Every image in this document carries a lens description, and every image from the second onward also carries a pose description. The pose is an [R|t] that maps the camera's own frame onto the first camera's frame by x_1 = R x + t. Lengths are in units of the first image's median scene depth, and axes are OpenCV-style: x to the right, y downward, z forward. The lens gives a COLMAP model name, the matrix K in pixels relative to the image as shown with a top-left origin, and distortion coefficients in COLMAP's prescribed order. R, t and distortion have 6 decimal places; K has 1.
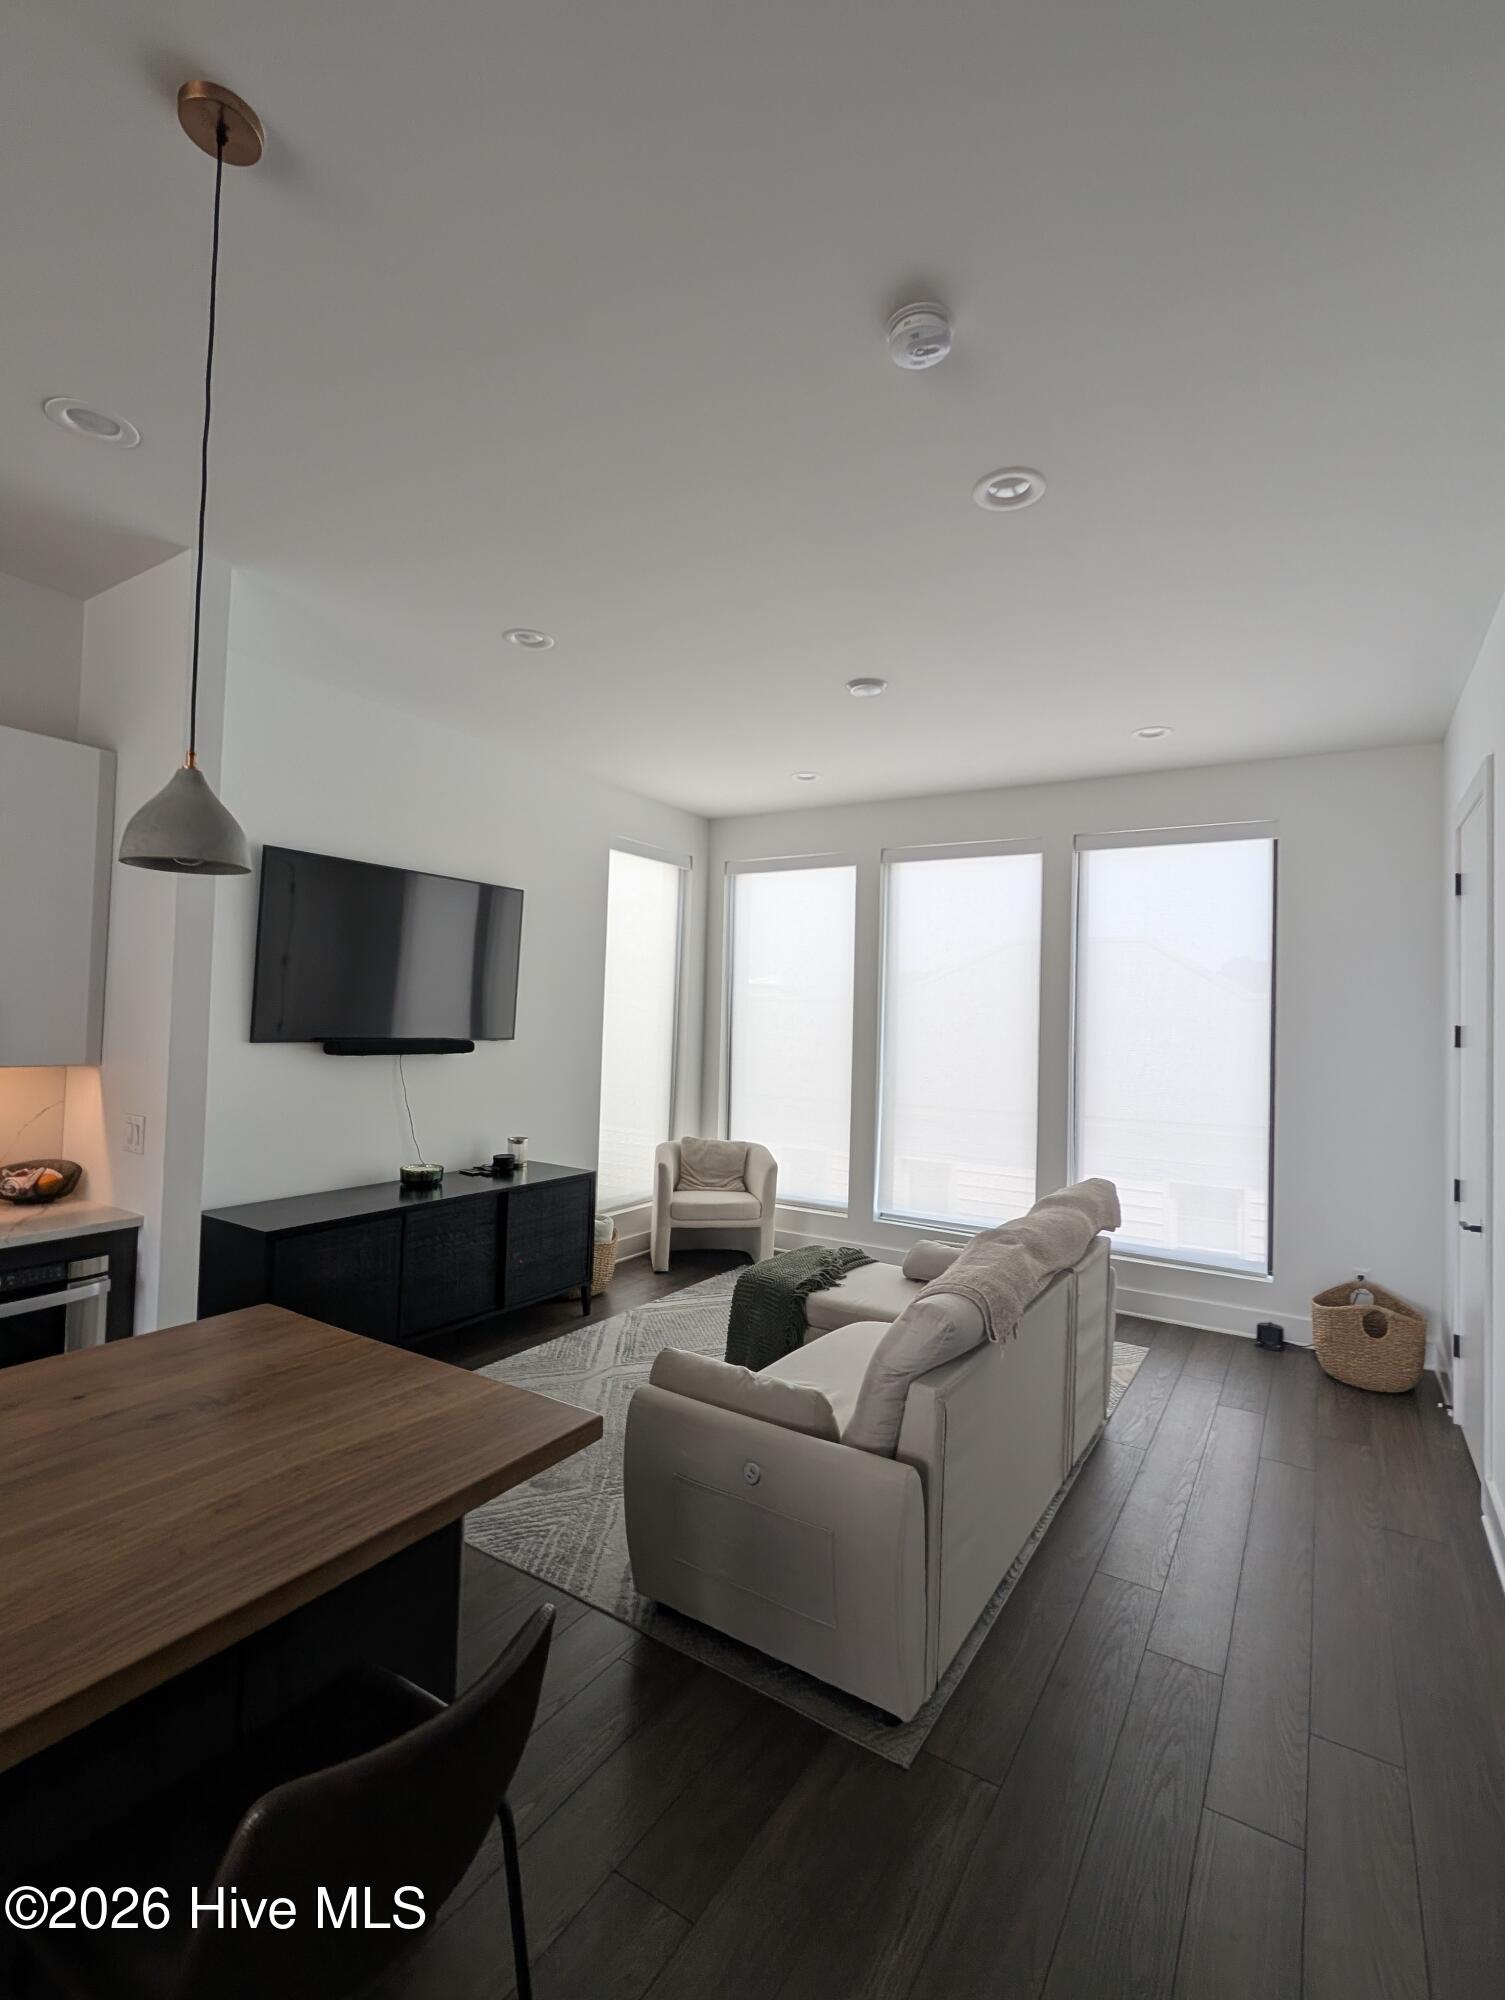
lens RADIAL K [[915.7, 0, 763.9], [0, 915.7, 999.1], [0, 0, 1]] dist [0.000011, 0.000622]
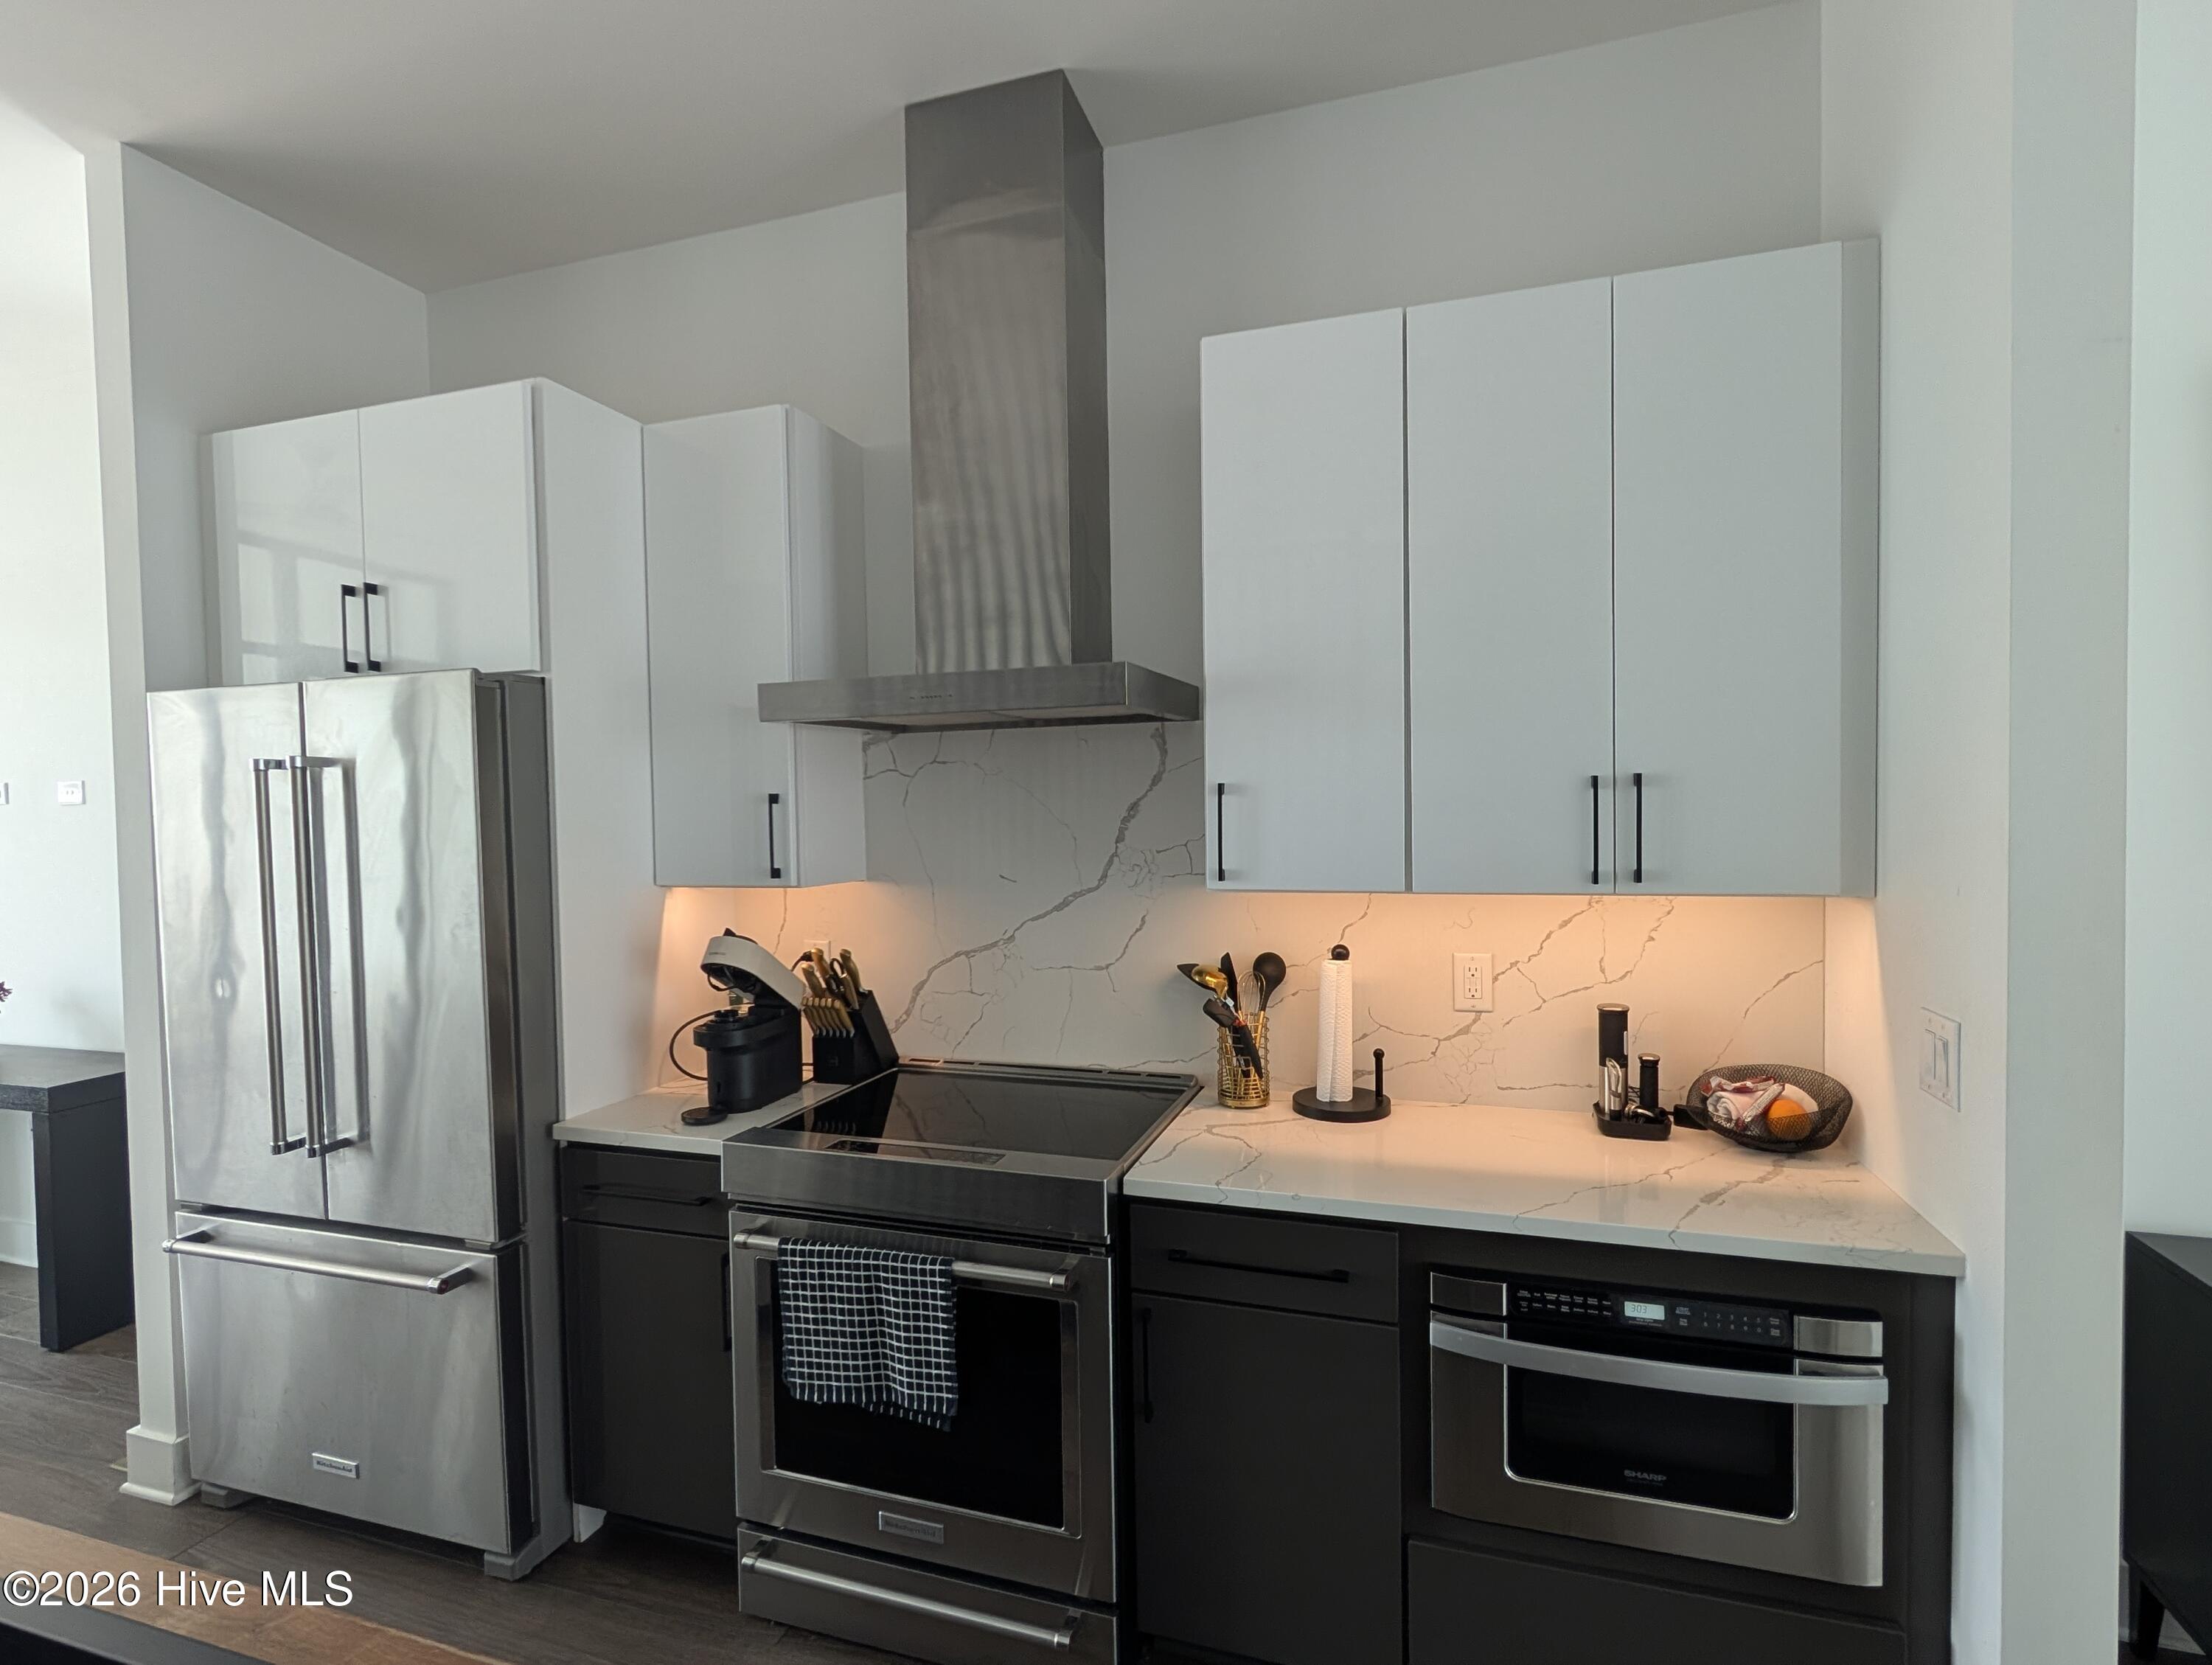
lens RADIAL K [[1092.3, 0, 1106.0], [0, 1092.3, 832.5], [0, 0, 1]] dist [0.022424, 0.000101]
pose [[0.240853, -0.012477, -0.970481, -0.210001], [0.044998, 0.998986, -0.001676, 0.017012], [0.969518, -0.043266, 0.241170, 0.386166]]
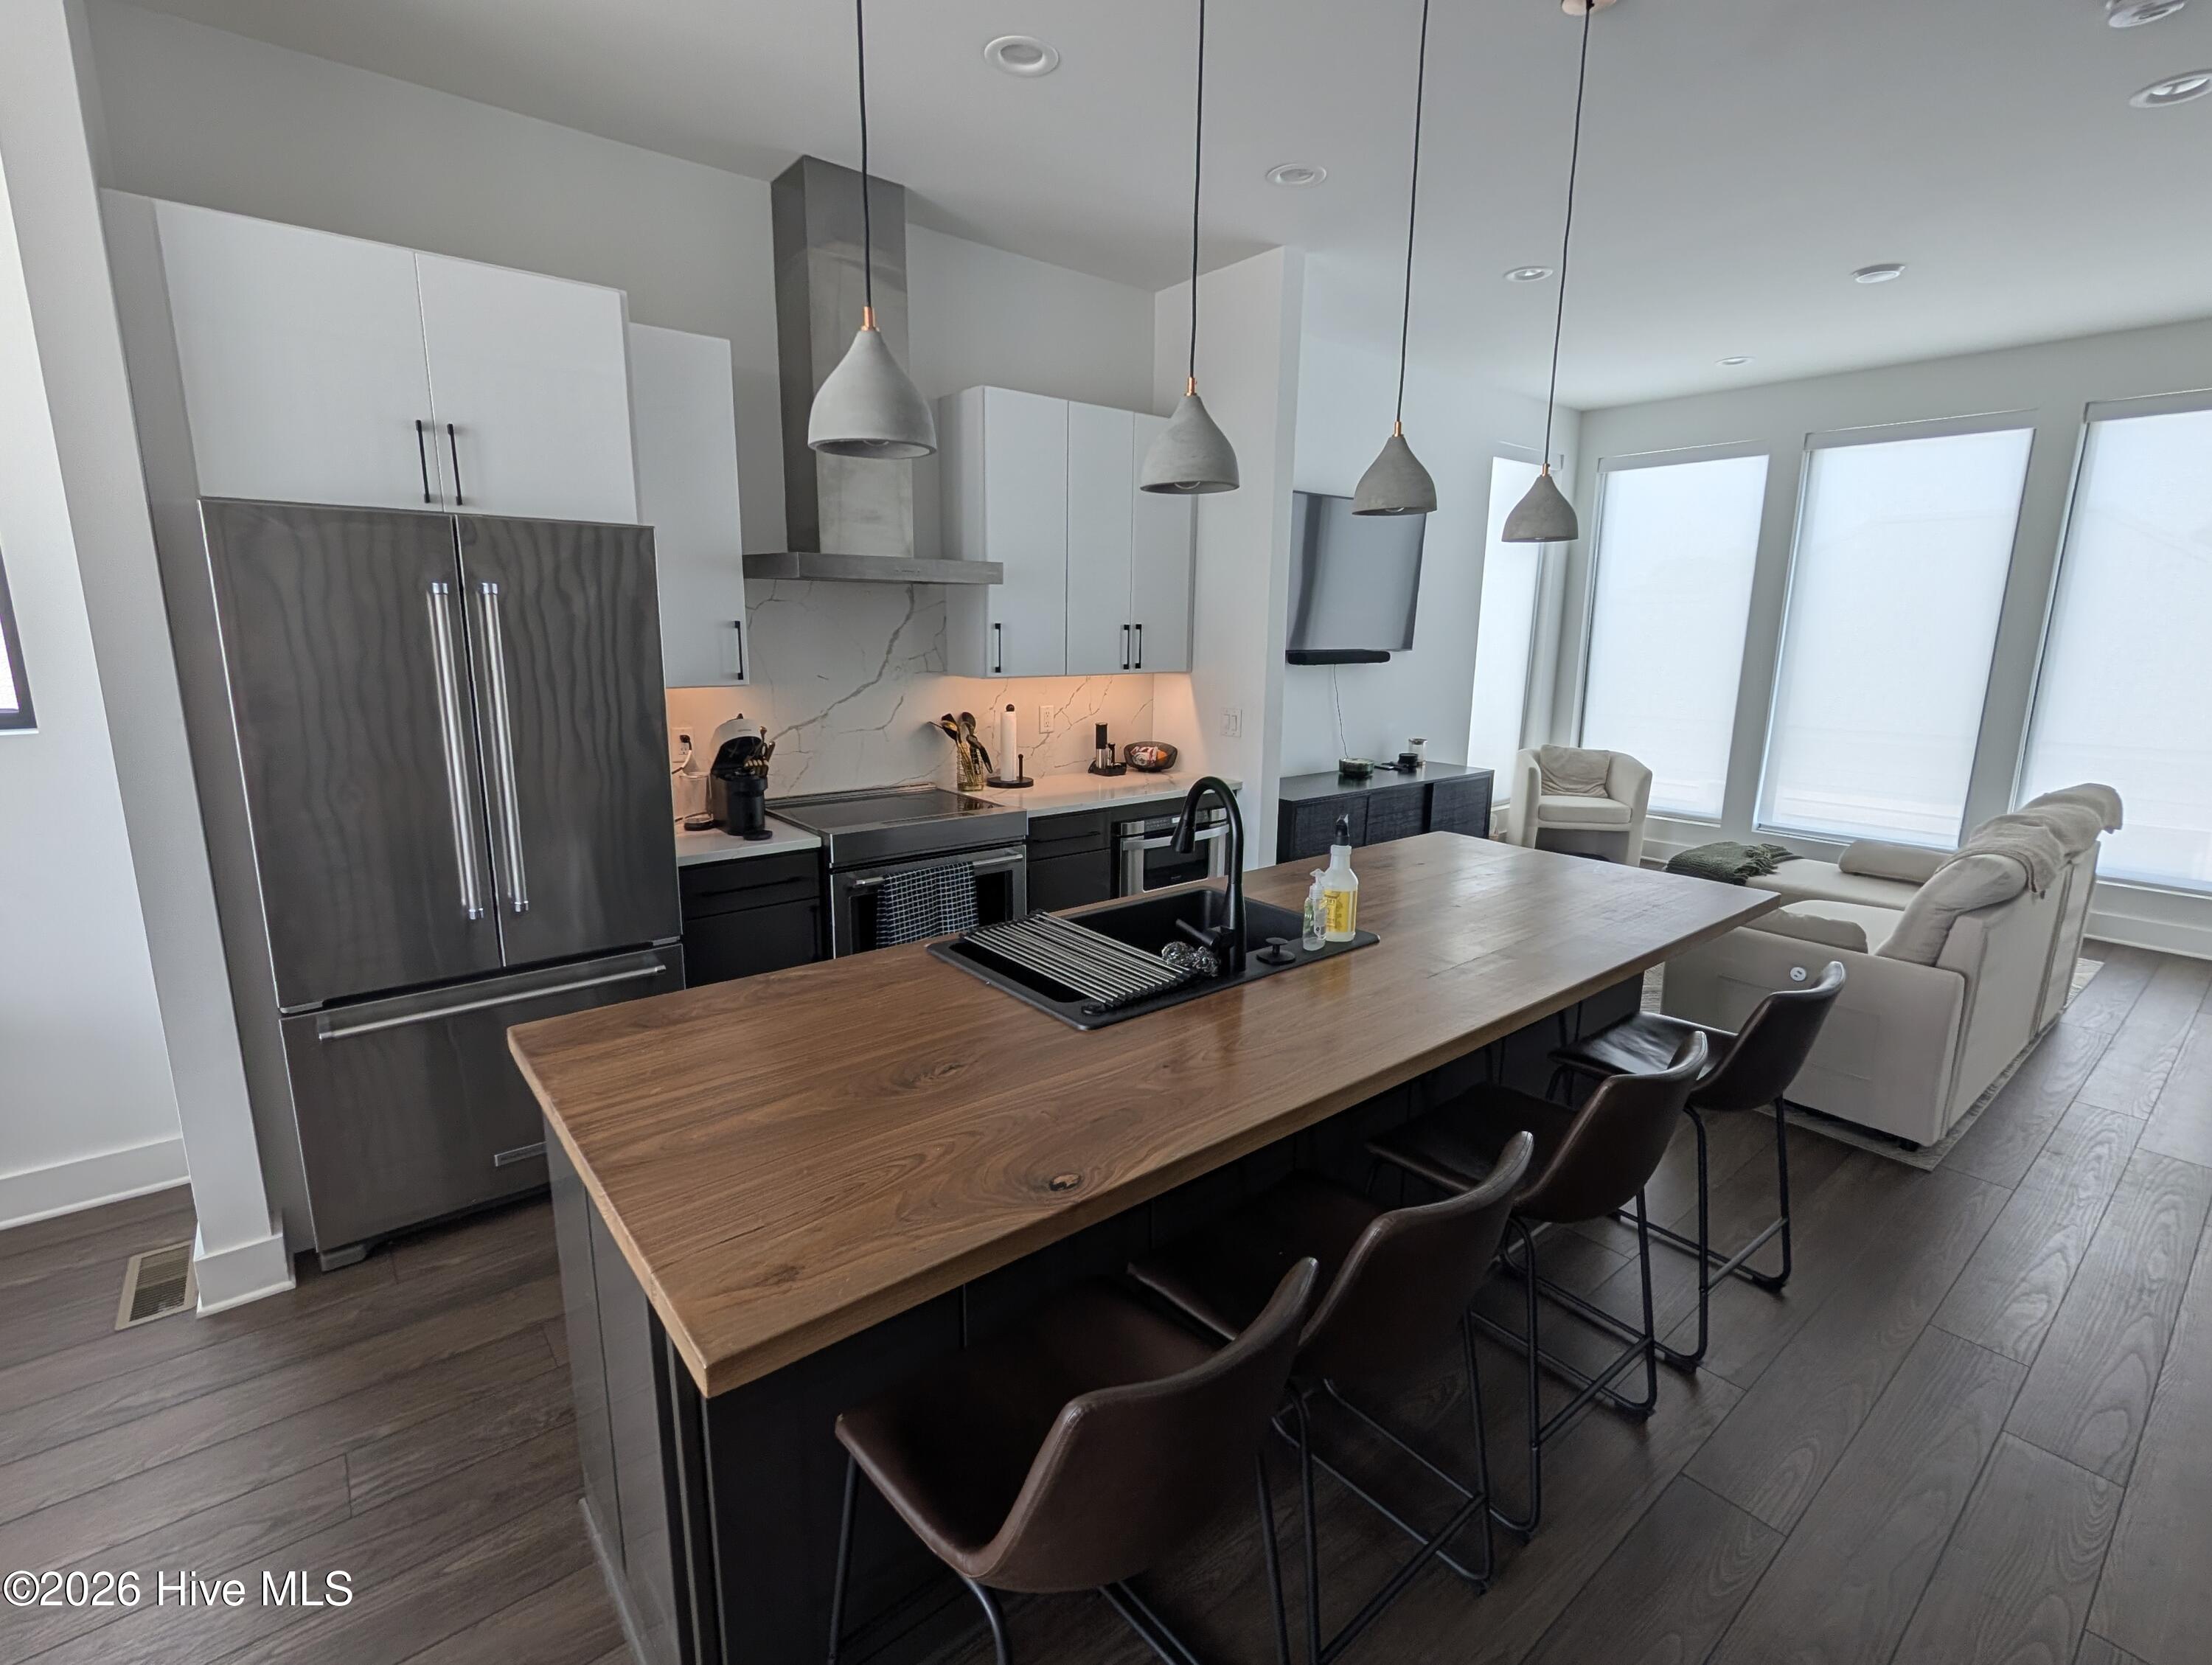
lens RADIAL K [[1012.8, 0, 1106.0], [0, 1012.8, 832.5], [0, 0, 1]] dist [0.000011, 0.000622]
pose [[0.944541, 0.047915, -0.324879, -0.289303], [0.024725, 0.976114, 0.215847, -0.018074], [0.327461, -0.211910, 0.920795, -0.381260]]
